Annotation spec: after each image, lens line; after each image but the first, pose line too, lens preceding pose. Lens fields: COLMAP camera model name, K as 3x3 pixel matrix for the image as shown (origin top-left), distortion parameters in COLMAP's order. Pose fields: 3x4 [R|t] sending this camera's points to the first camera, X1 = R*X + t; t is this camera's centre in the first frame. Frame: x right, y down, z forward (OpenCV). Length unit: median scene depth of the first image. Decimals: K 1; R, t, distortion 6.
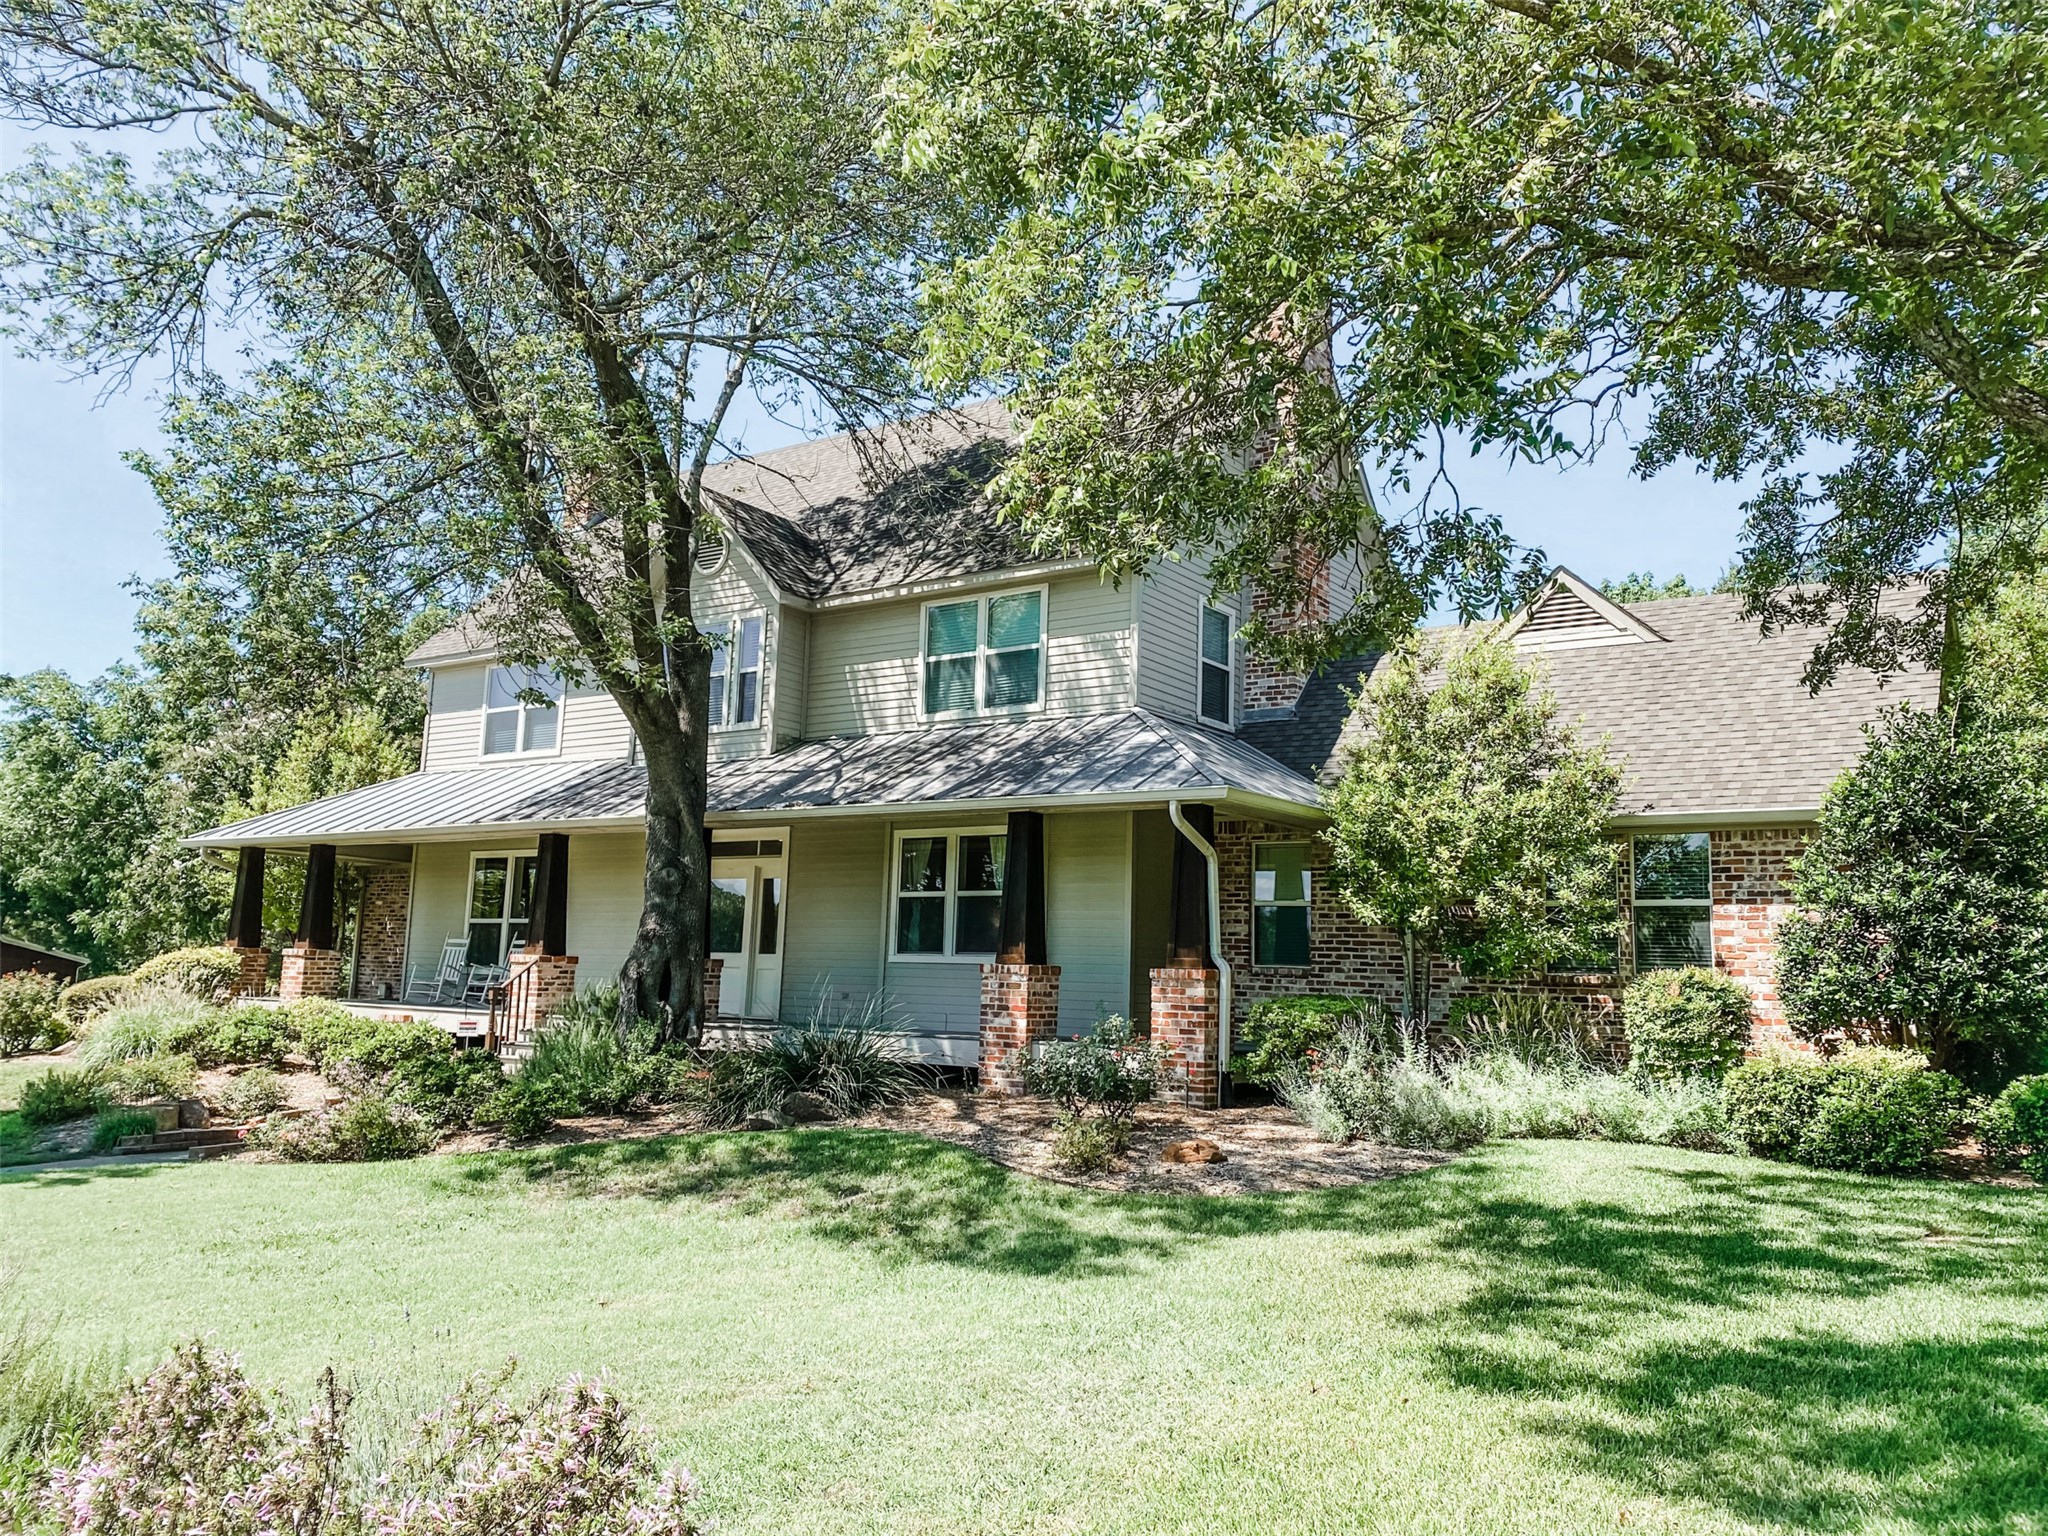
lens RADIAL K [[1557.6, 0, 1024.6], [0, 1557.6, 777.4], [0, 0, 1]] dist [0.000575, 0.030421]
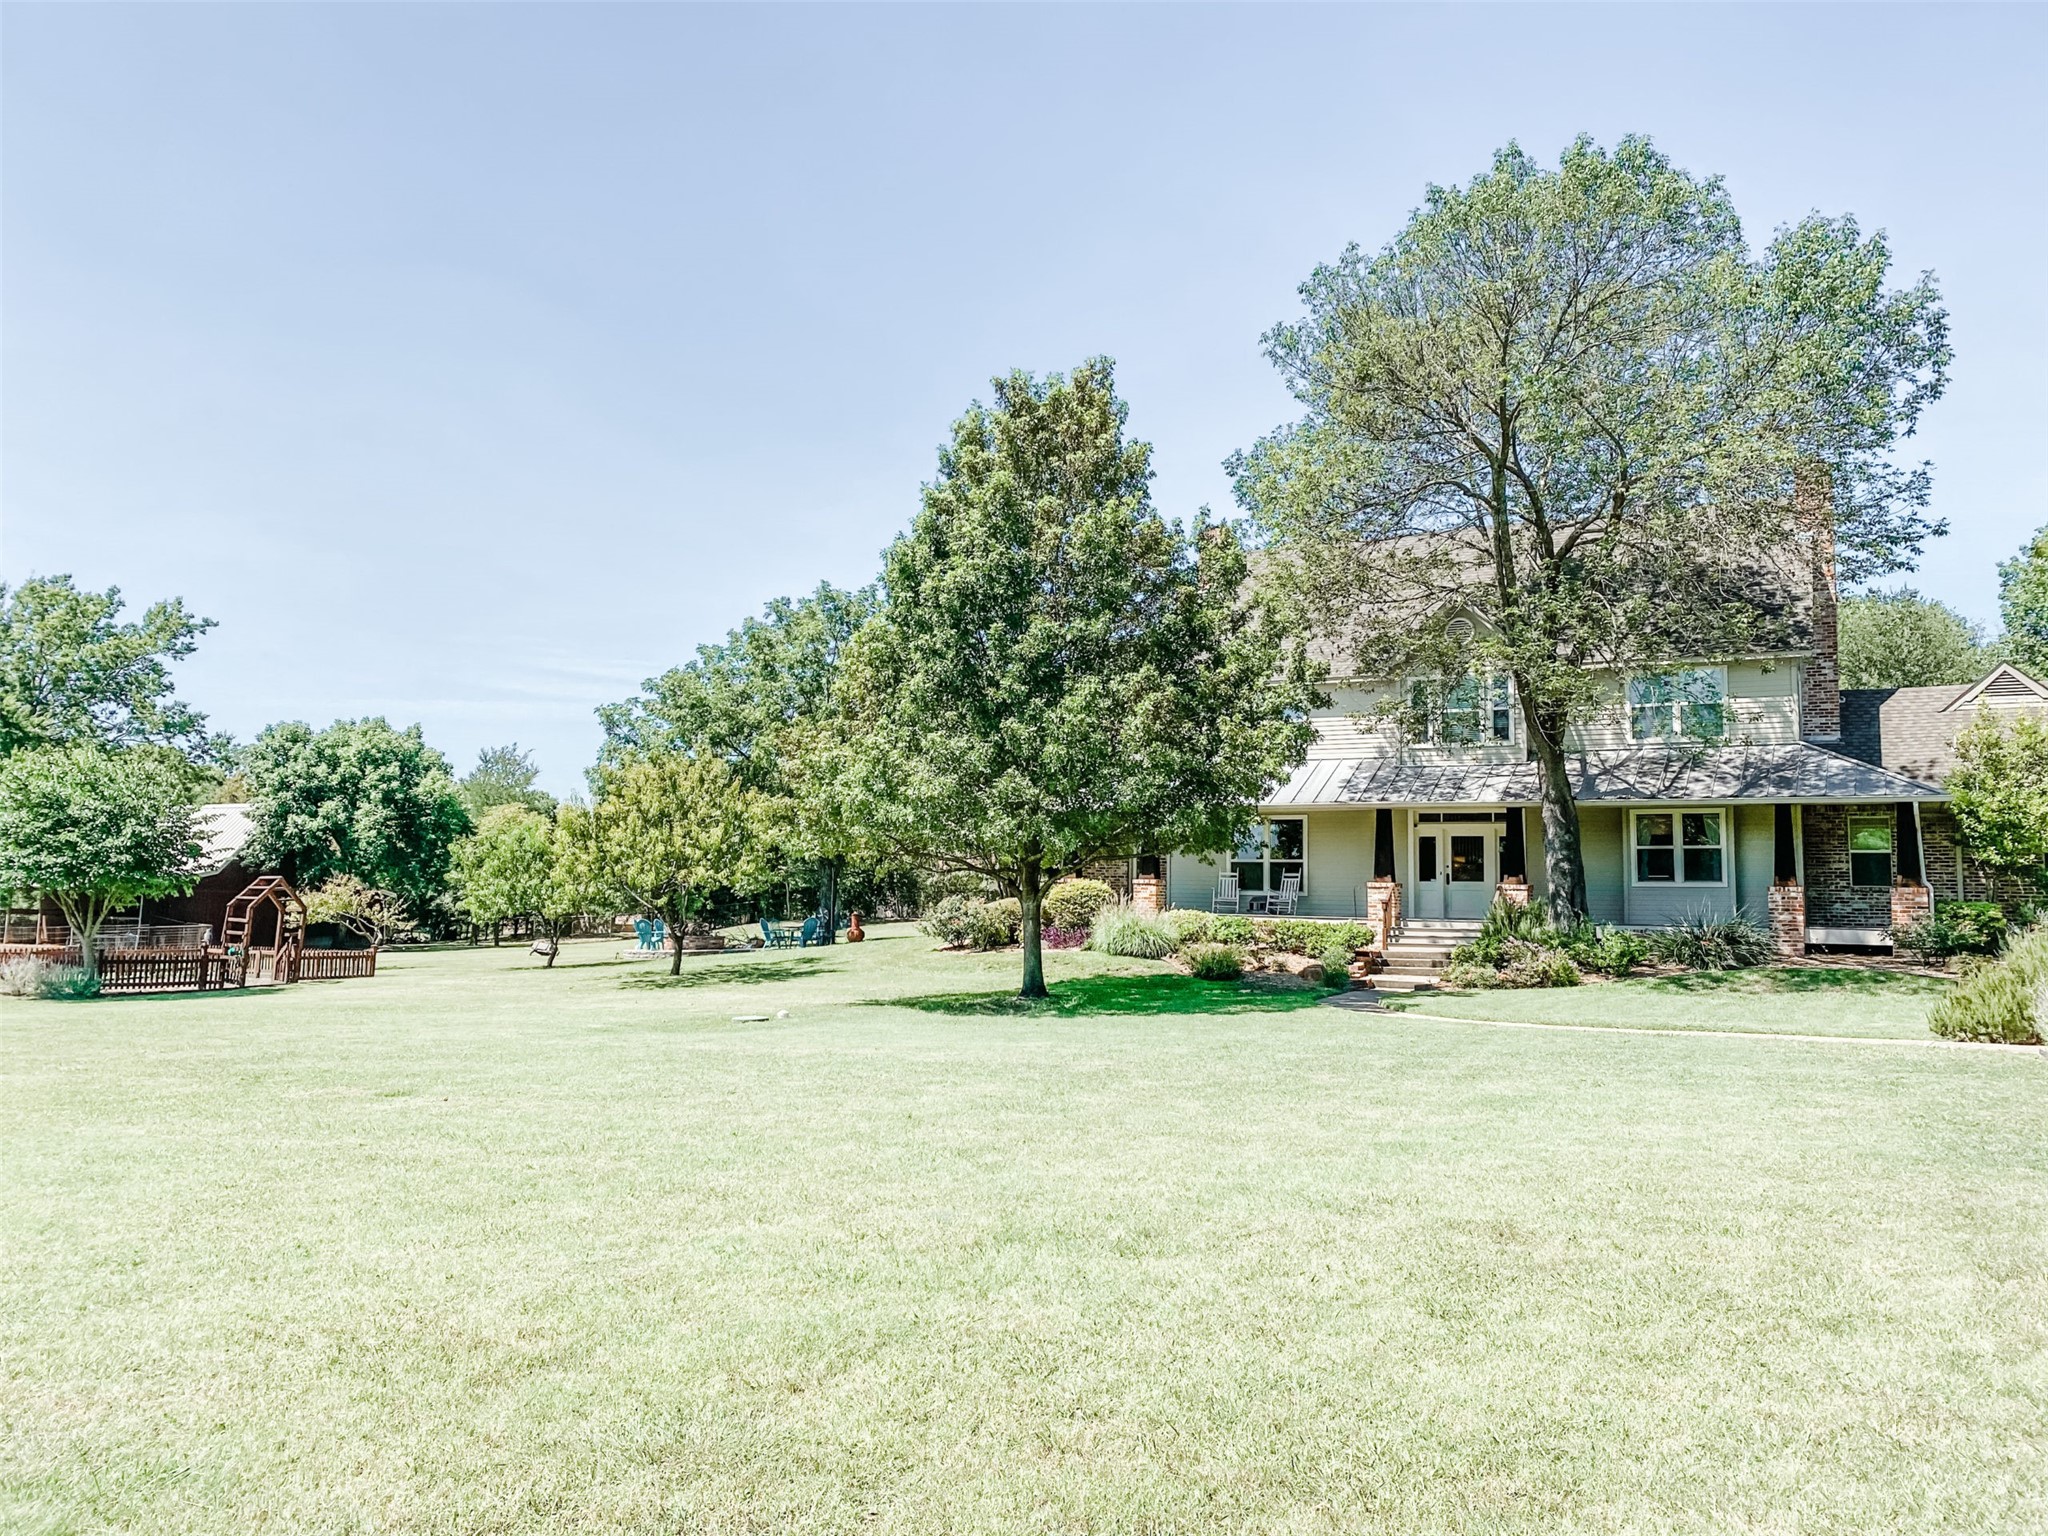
lens RADIAL K [[1557.6, 0, 1024.6], [0, 1557.6, 777.4], [0, 0, 1]] dist [0.000575, 0.030421]
pose [[0.992591, 0.005794, 0.121369, -0.955255], [-0.011149, 0.998992, 0.043493, -0.067356], [-0.120995, -0.044524, 0.991654, -0.607280]]
